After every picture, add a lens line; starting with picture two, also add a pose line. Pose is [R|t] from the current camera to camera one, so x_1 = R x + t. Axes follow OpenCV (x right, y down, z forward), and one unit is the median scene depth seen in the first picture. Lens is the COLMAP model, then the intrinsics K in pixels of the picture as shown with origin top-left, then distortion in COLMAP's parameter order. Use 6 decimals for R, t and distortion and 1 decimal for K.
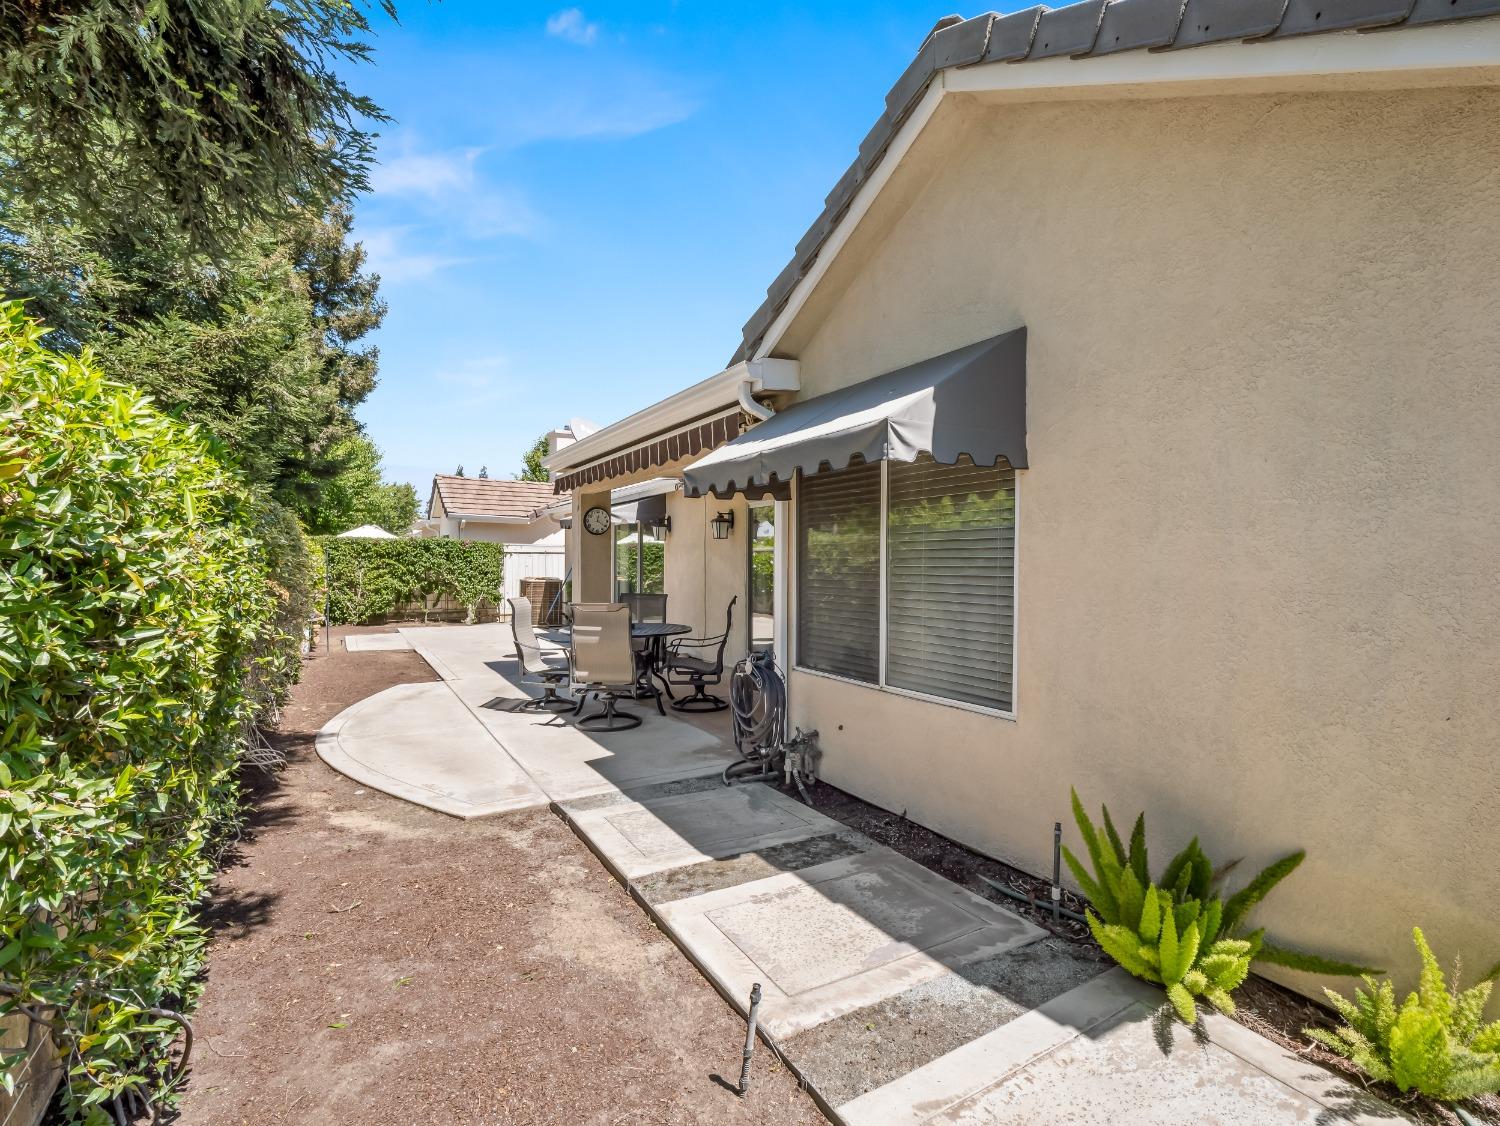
lens RADIAL K [[725.5, 0, 749.8], [0, 725.5, 557.5], [0, 0, 1]] dist [-0.012931, -0.001544]
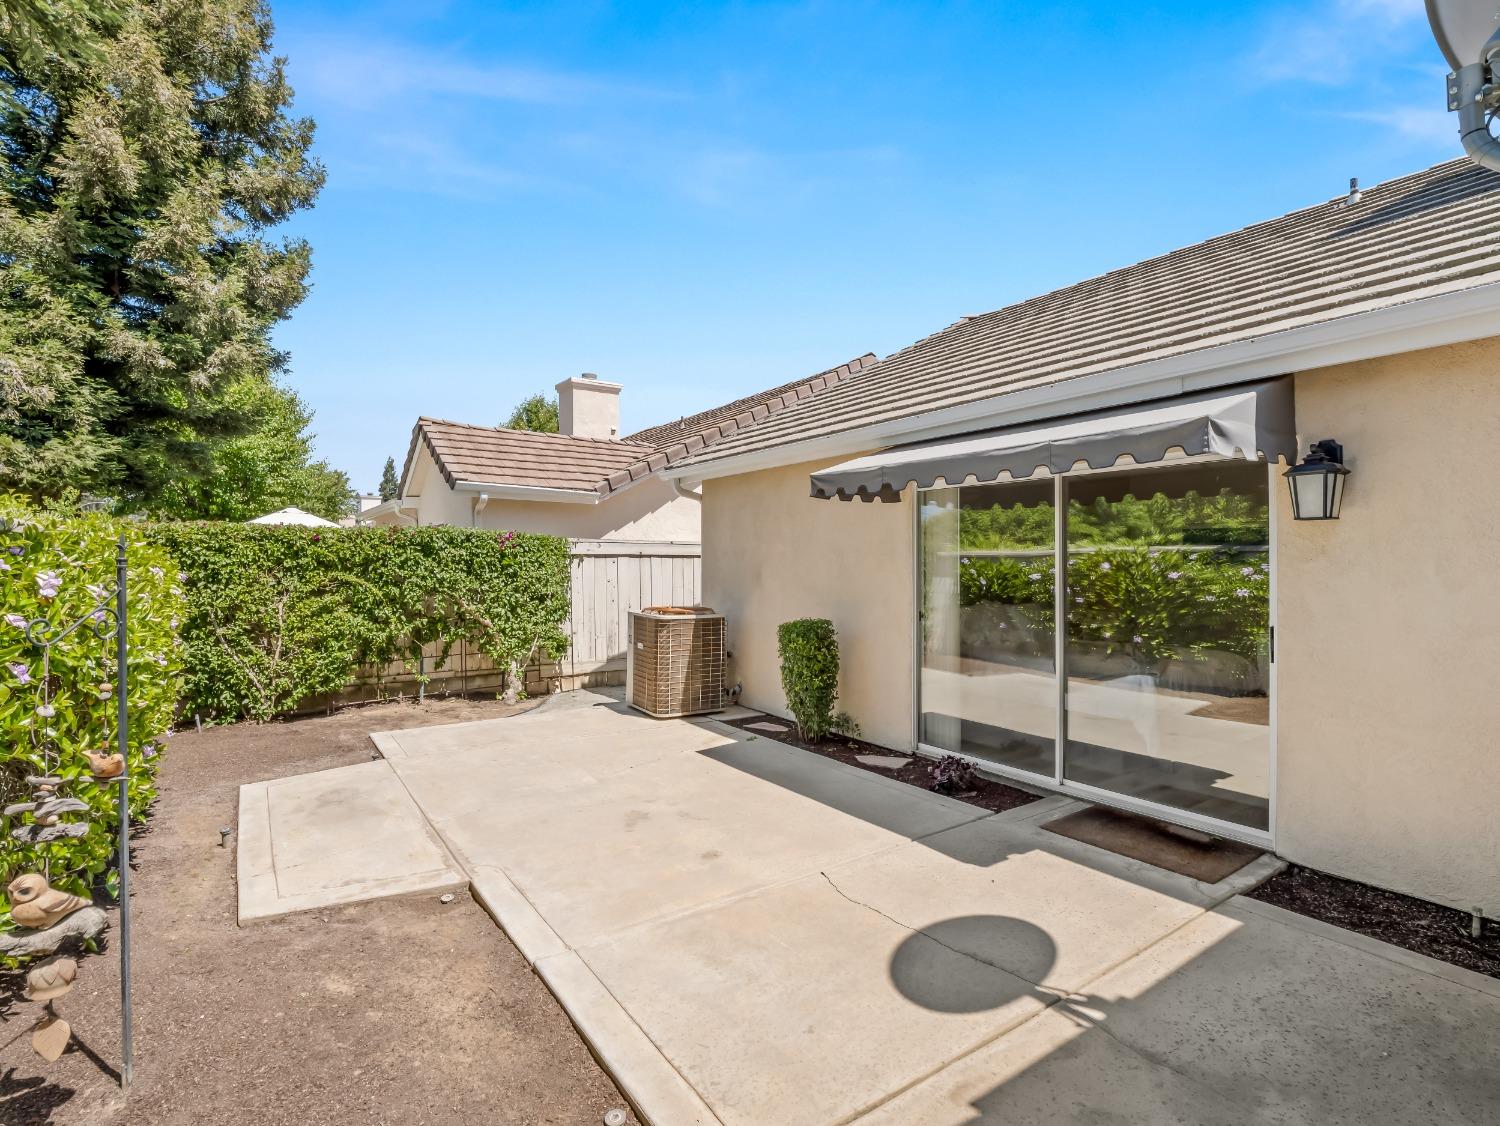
lens RADIAL K [[726.8, 0, 752.1], [0, 726.8, 536.8], [0, 0, 1]] dist [-0.018925, -0.000439]
pose [[0.995934, -0.006156, 0.089871, -0.258267], [0.008406, 0.999660, -0.024676, -0.006408], [-0.089688, 0.025332, 0.995648, 0.474188]]
